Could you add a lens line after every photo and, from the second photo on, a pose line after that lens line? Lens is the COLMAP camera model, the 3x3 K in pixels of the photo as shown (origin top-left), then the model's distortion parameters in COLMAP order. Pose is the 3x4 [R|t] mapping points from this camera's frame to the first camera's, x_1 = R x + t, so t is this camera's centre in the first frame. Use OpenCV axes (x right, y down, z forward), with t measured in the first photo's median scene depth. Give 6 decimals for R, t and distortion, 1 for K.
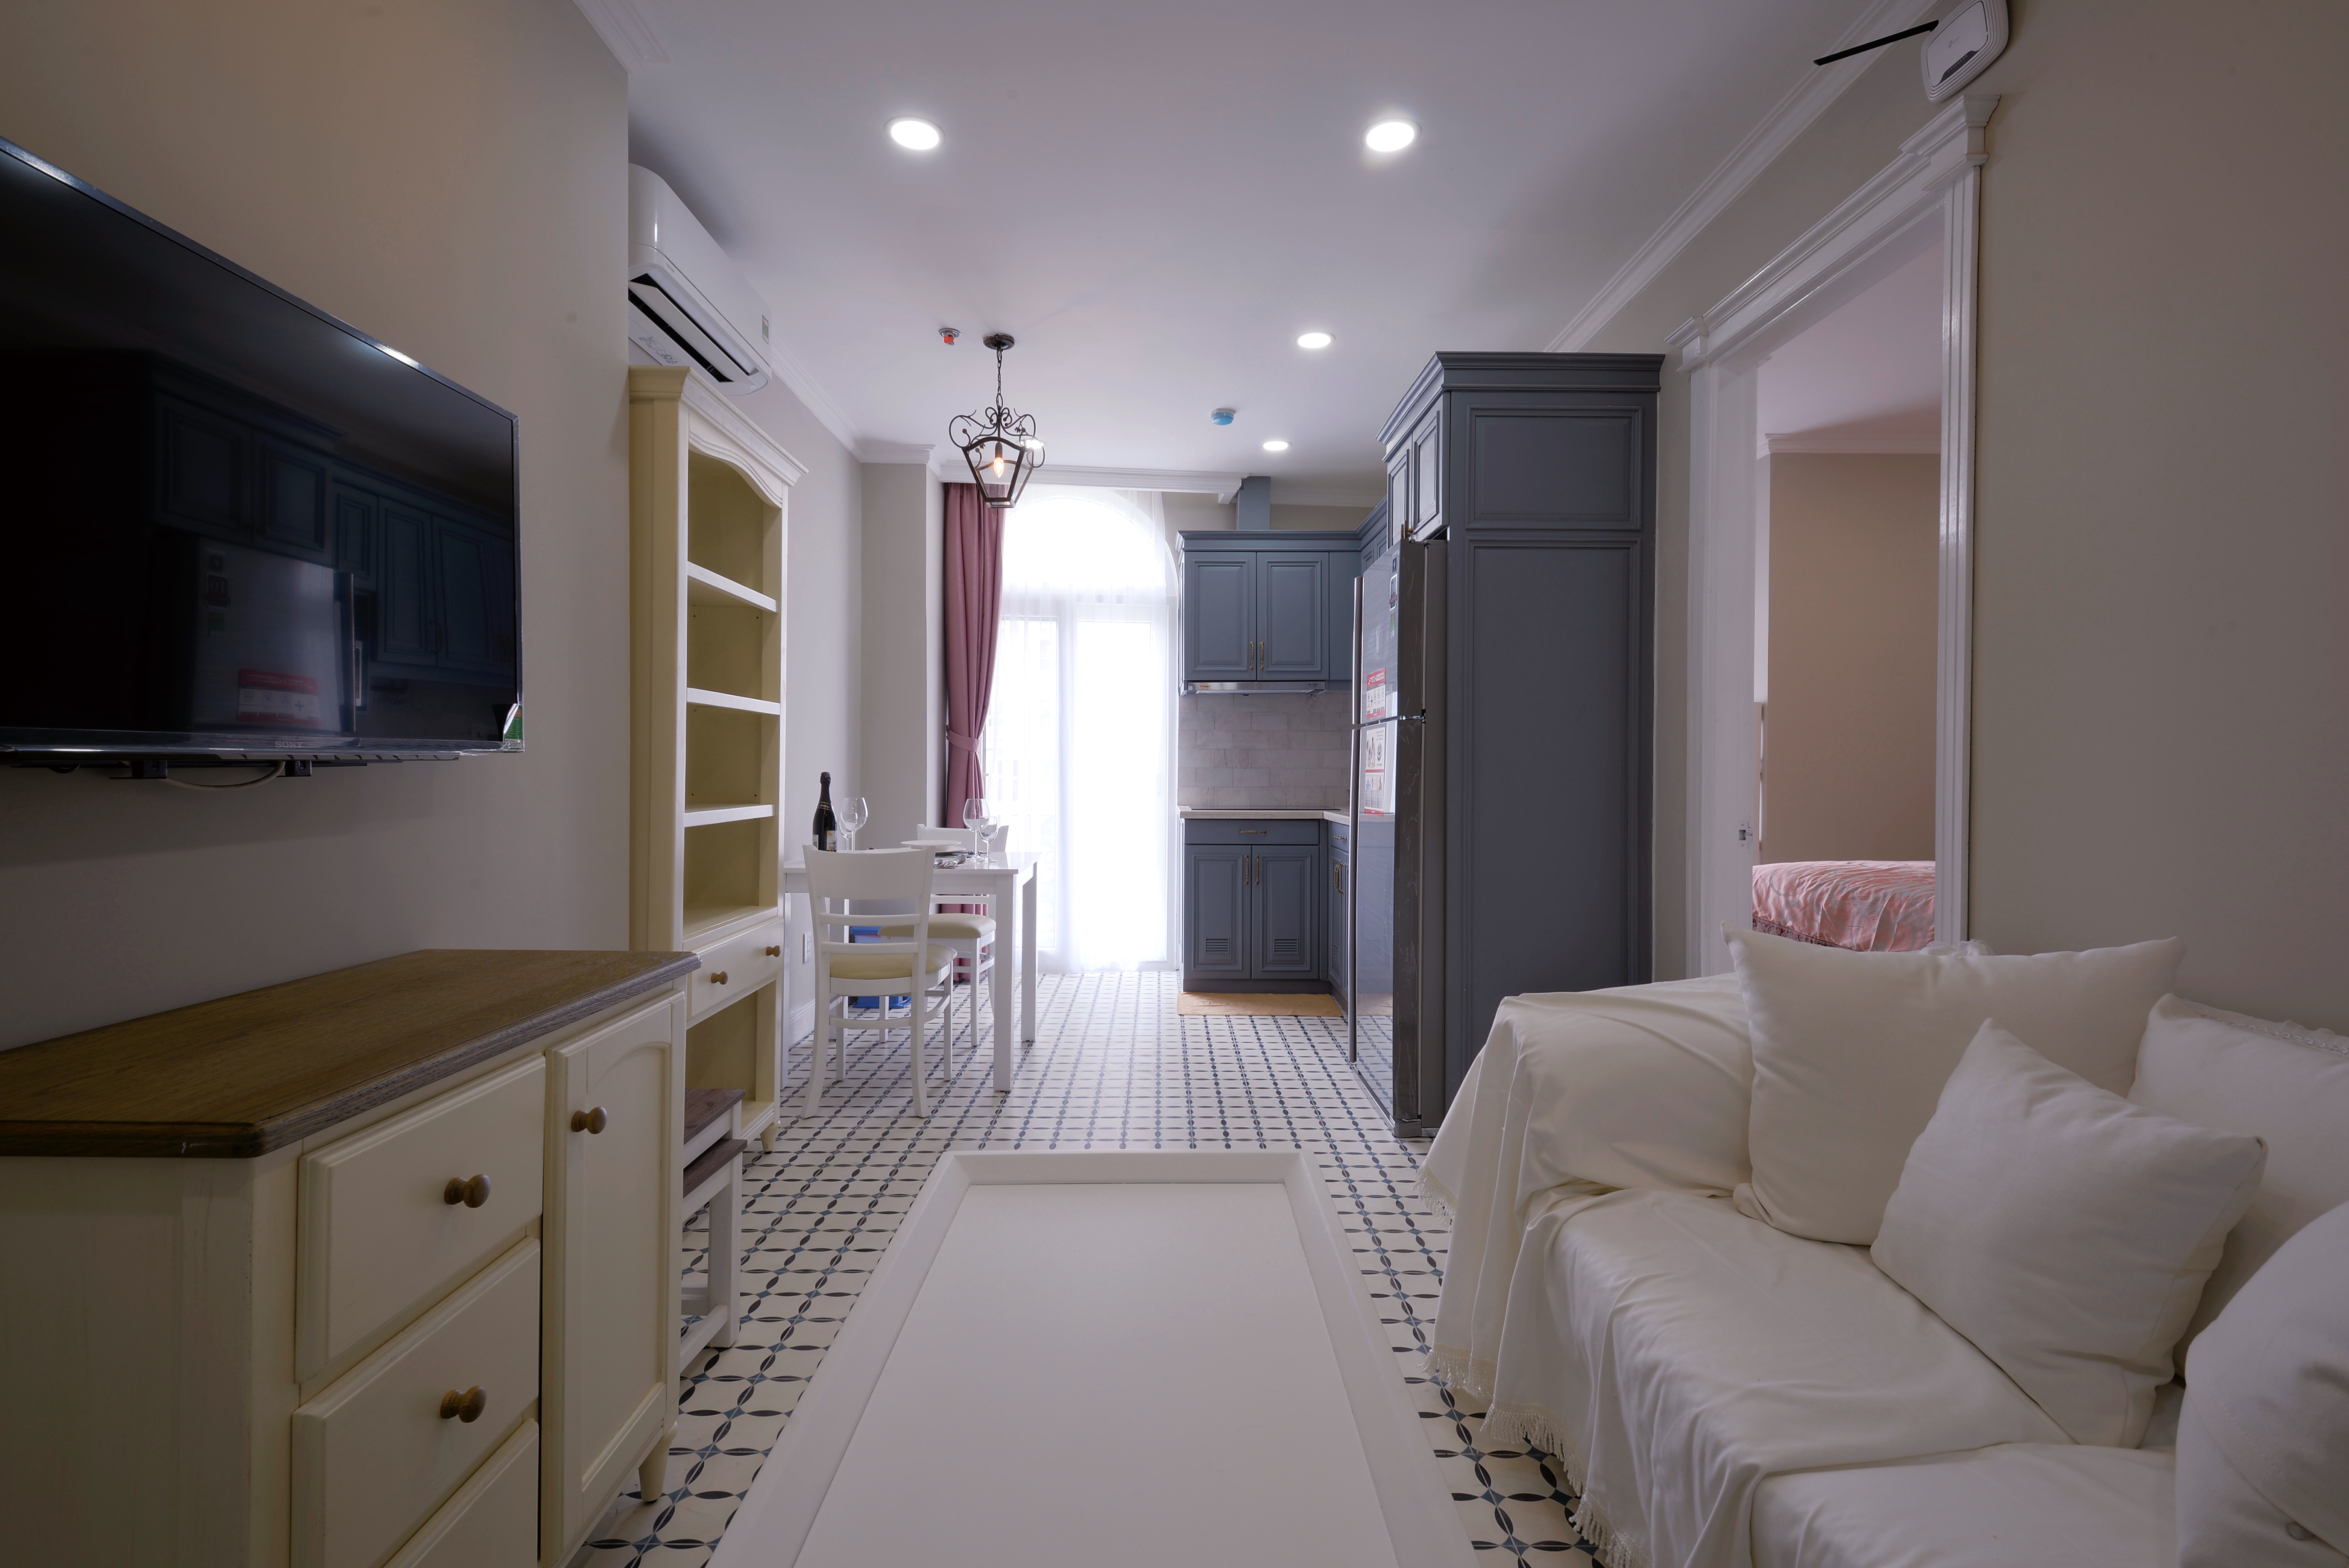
lens RADIAL K [[1059.2, 0, 1168.8], [0, 1059.2, 777.1], [0, 0, 1]] dist [0.008483, -0.001834]
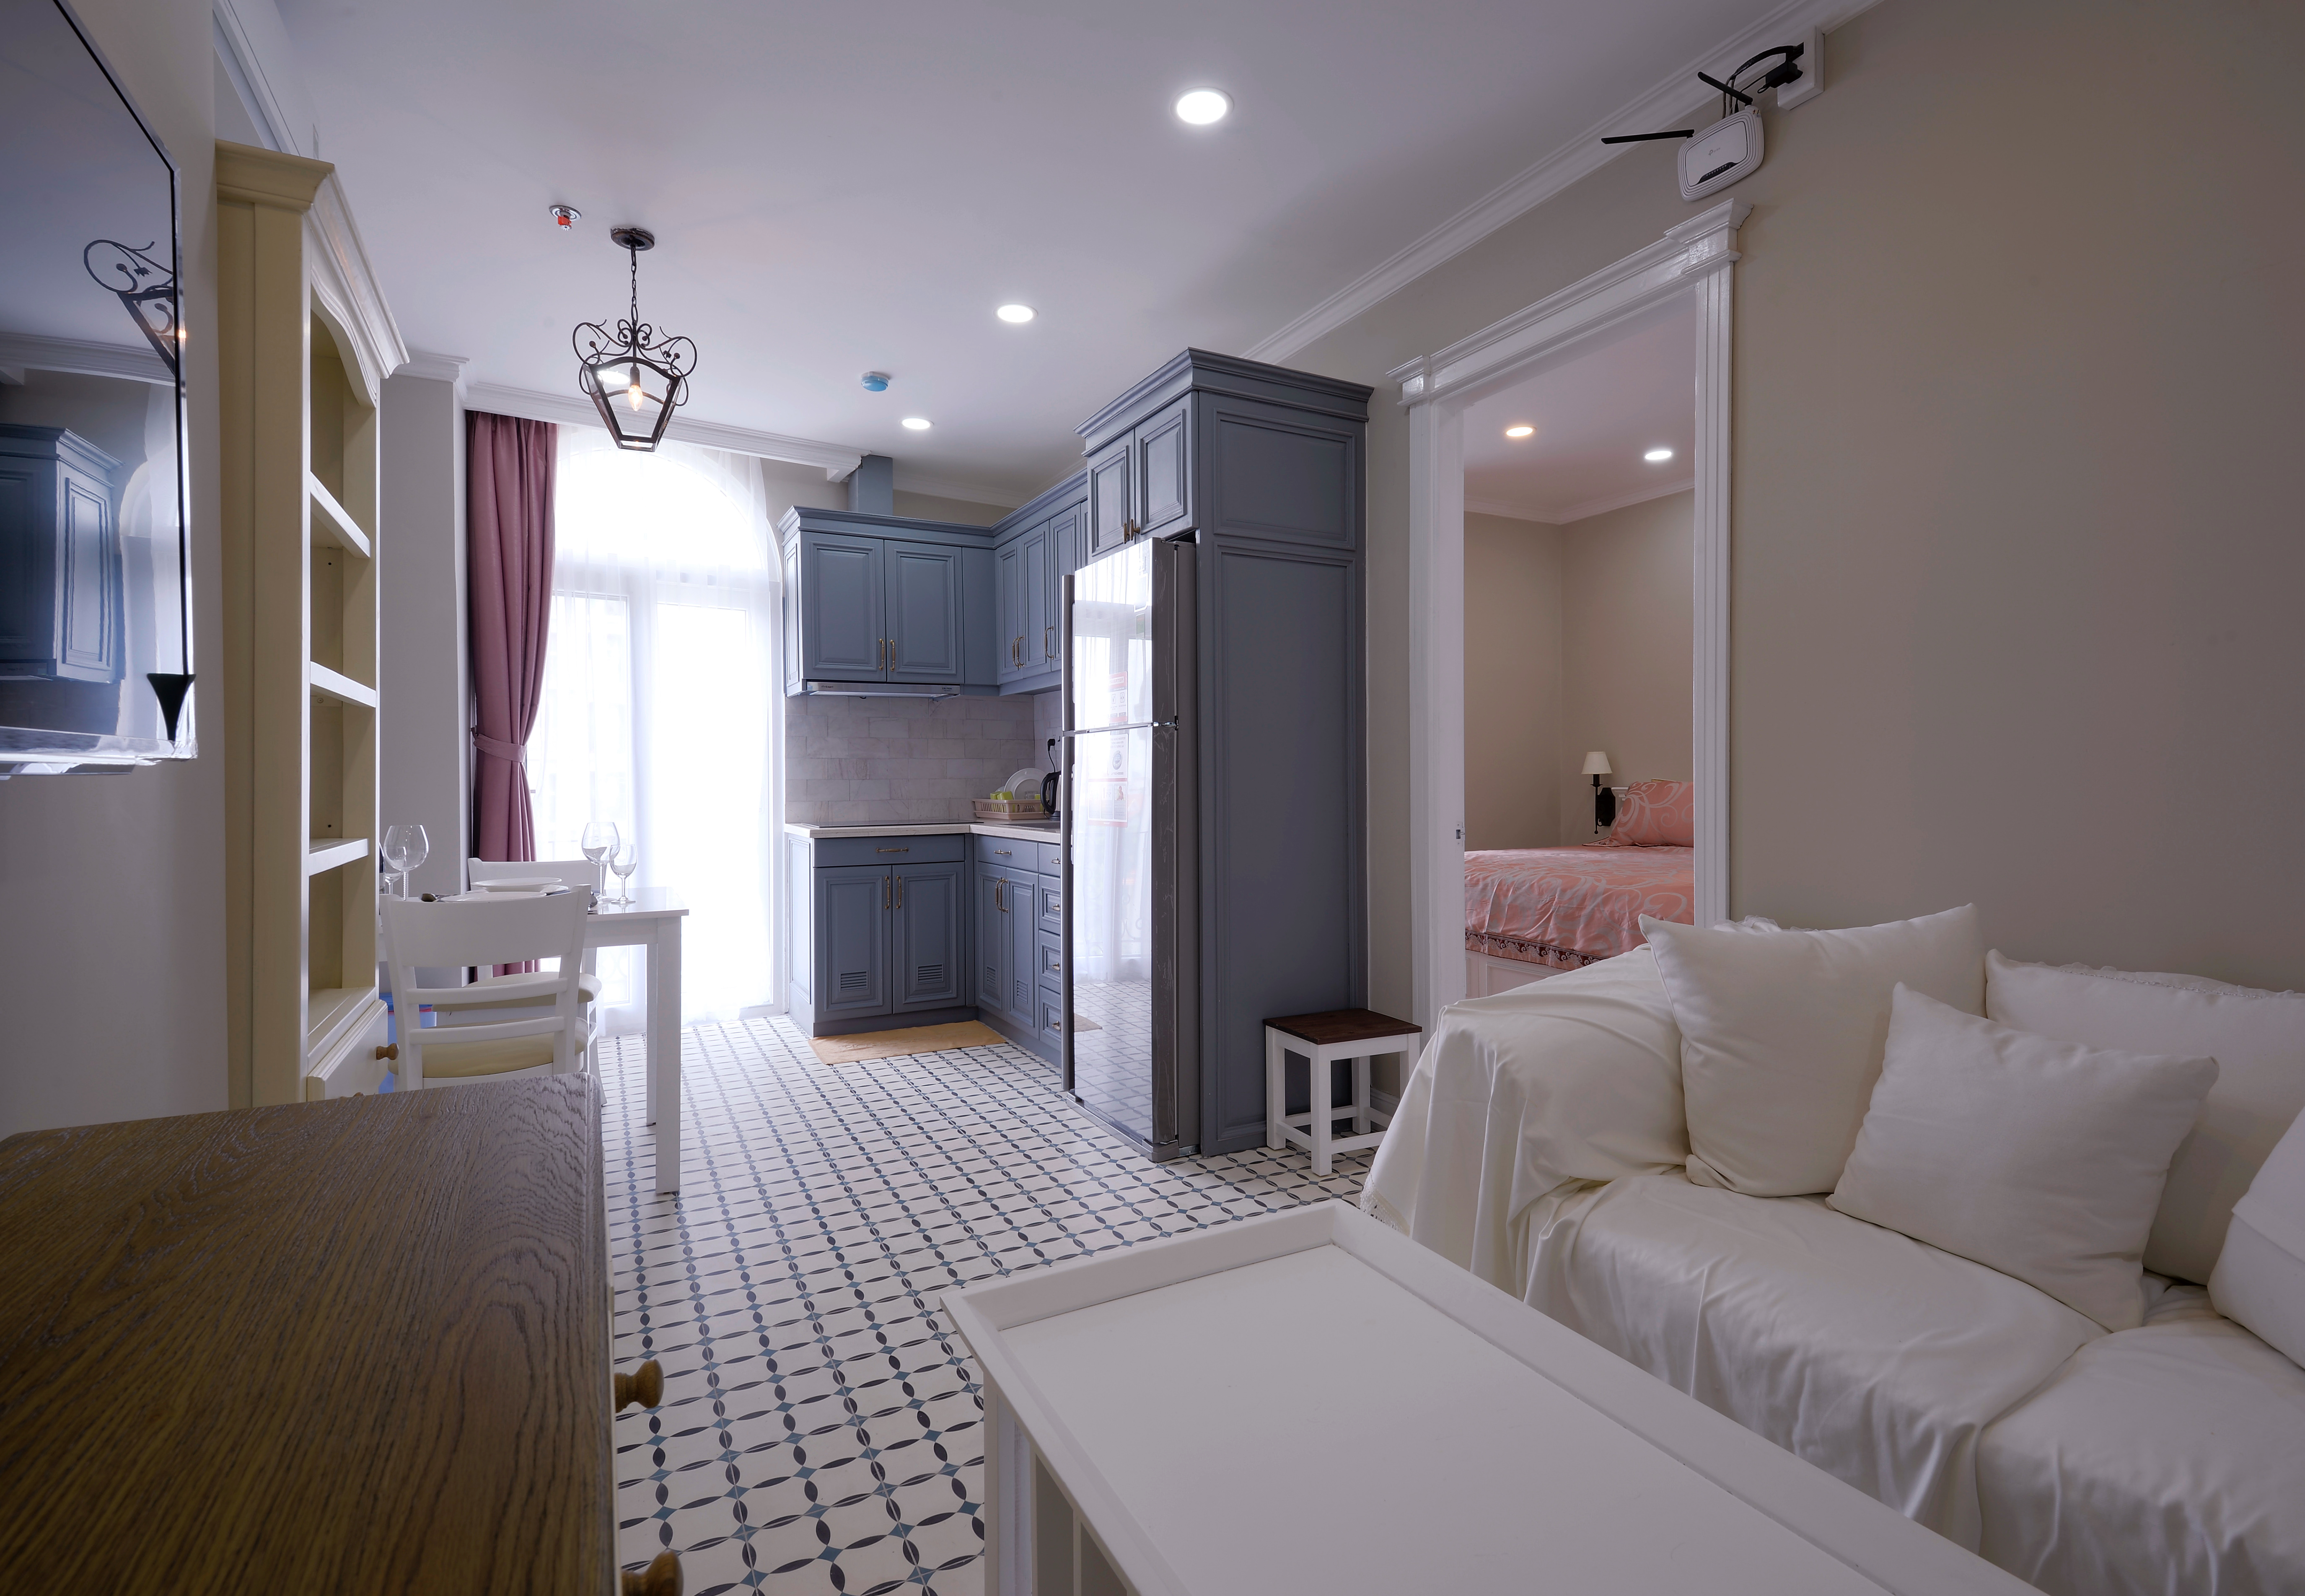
lens RADIAL K [[1076.2, 0, 1150.1], [0, 1076.2, 787.5], [0, 0, 1]] dist [0.023676, -0.007481]
pose [[0.890026, -0.015774, 0.455637, -0.195232], [0.015502, 0.999870, 0.004334, -0.002885], [-0.455647, 0.003206, 0.890155, 0.115517]]
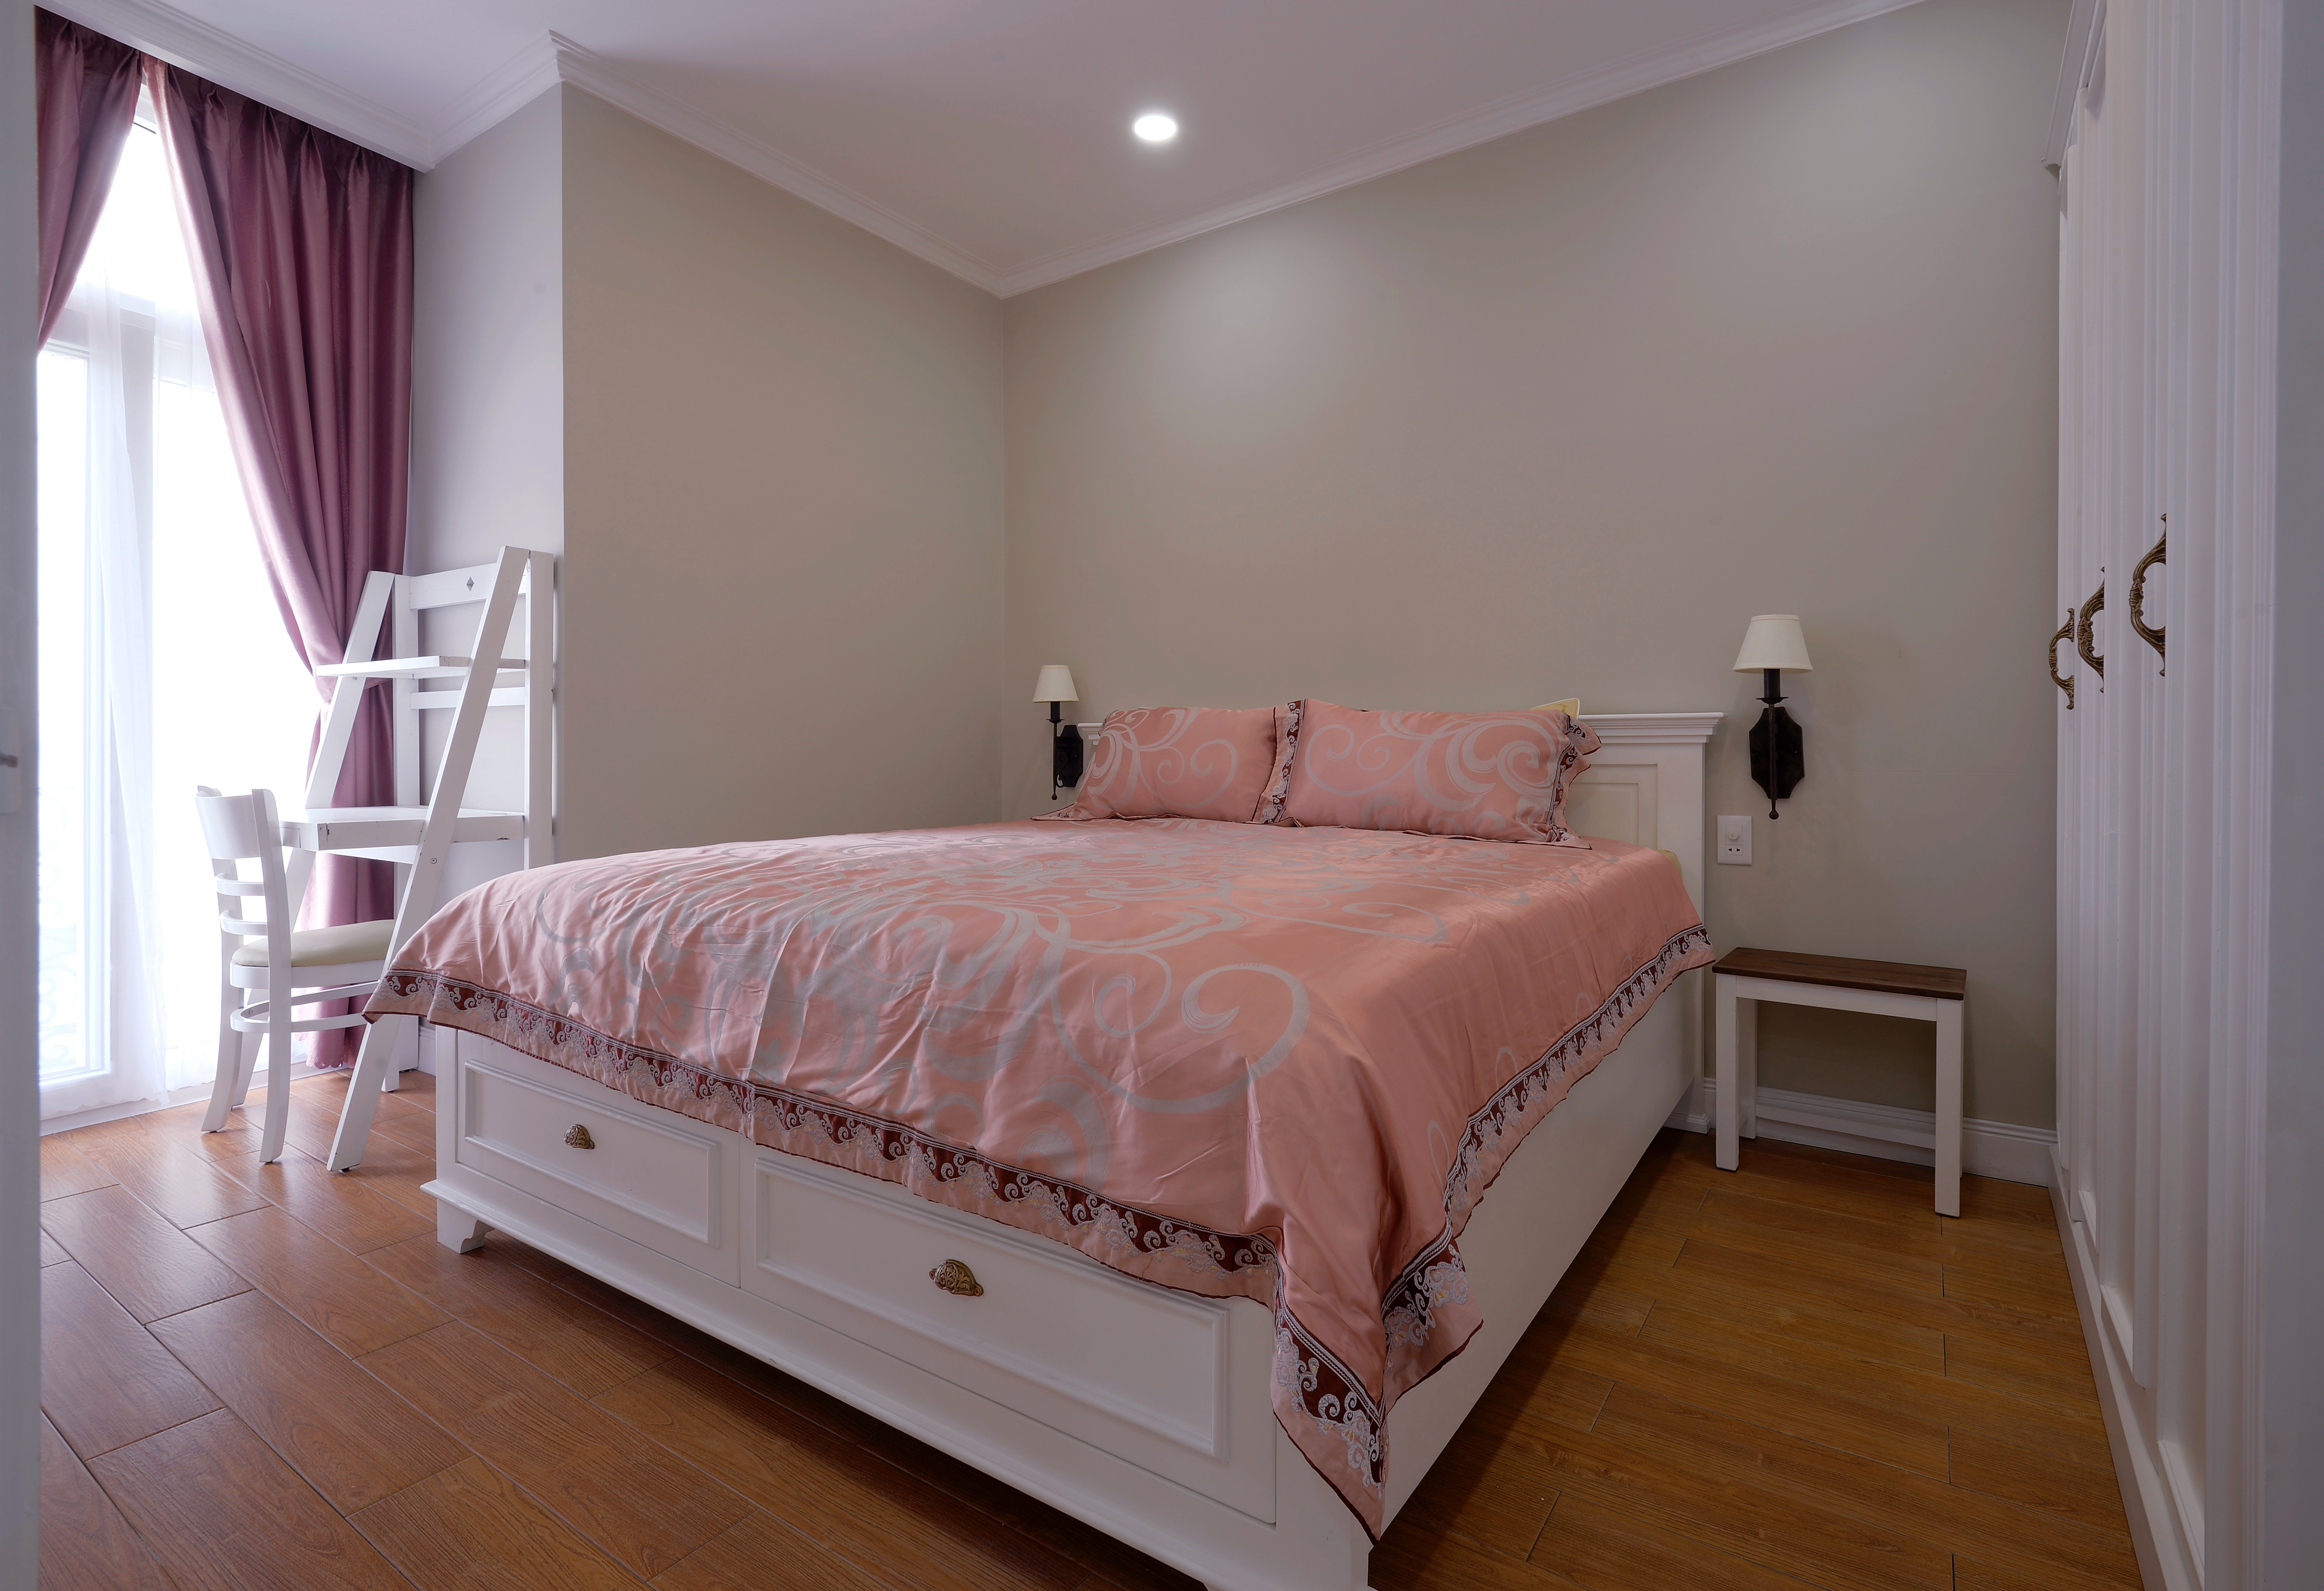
lens RADIAL K [[1084.9, 0, 1160.6], [0, 1084.9, 754.4], [0, 0, 1]] dist [0.023676, -0.007481]
pose [[0.575943, -0.006383, 0.817465, 0.403711], [0.007871, 0.999966, 0.002263, 0.042201], [-0.817452, 0.005131, 0.575974, 0.619970]]
